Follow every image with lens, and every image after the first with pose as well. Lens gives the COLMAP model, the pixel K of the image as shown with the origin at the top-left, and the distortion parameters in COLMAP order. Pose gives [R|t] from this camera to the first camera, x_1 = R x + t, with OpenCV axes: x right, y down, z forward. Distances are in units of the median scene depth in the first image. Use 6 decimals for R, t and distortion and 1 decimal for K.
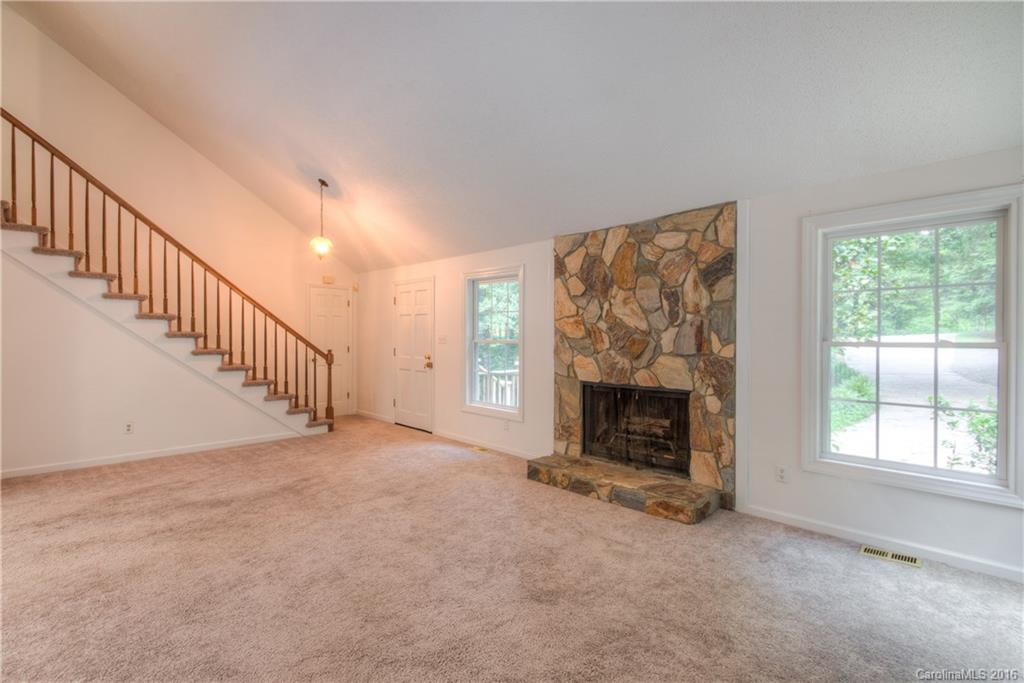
lens RADIAL K [[469.5, 0, 519.3], [0, 469.5, 340.3], [0, 0, 1]] dist [0.014018, -0.008336]
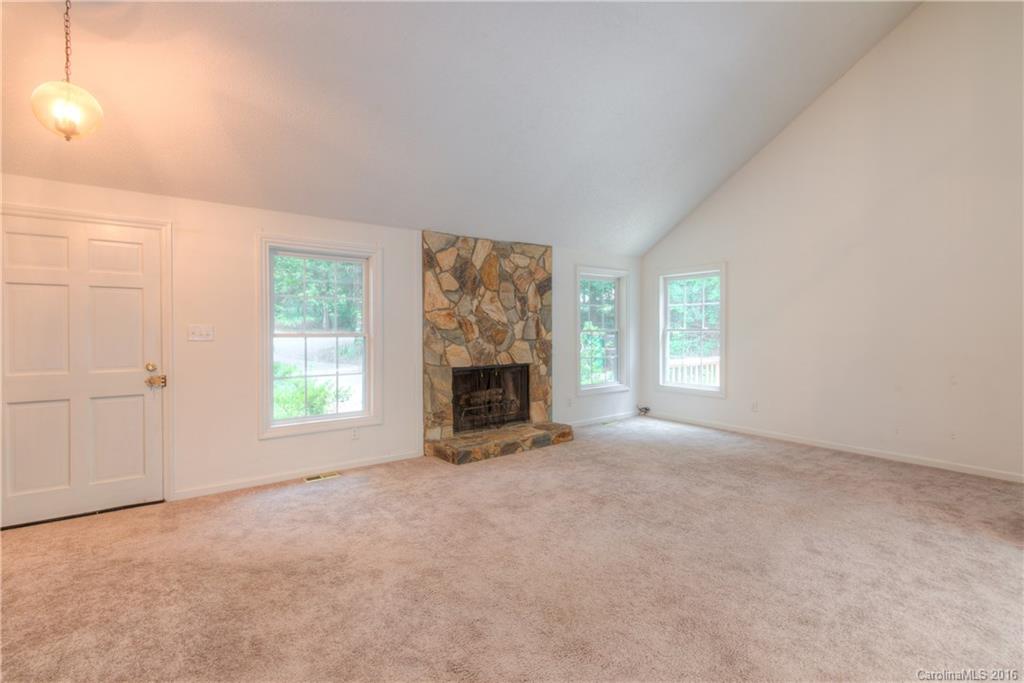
lens RADIAL K [[469.5, 0, 505.9], [0, 469.5, 332.7], [0, 0, 1]] dist [0.014018, -0.008336]
pose [[0.153979, -0.015806, 0.987948, -1.031115], [0.011455, 0.999833, 0.014211, -0.012090], [-0.988008, 0.009129, 0.154134, 0.766466]]
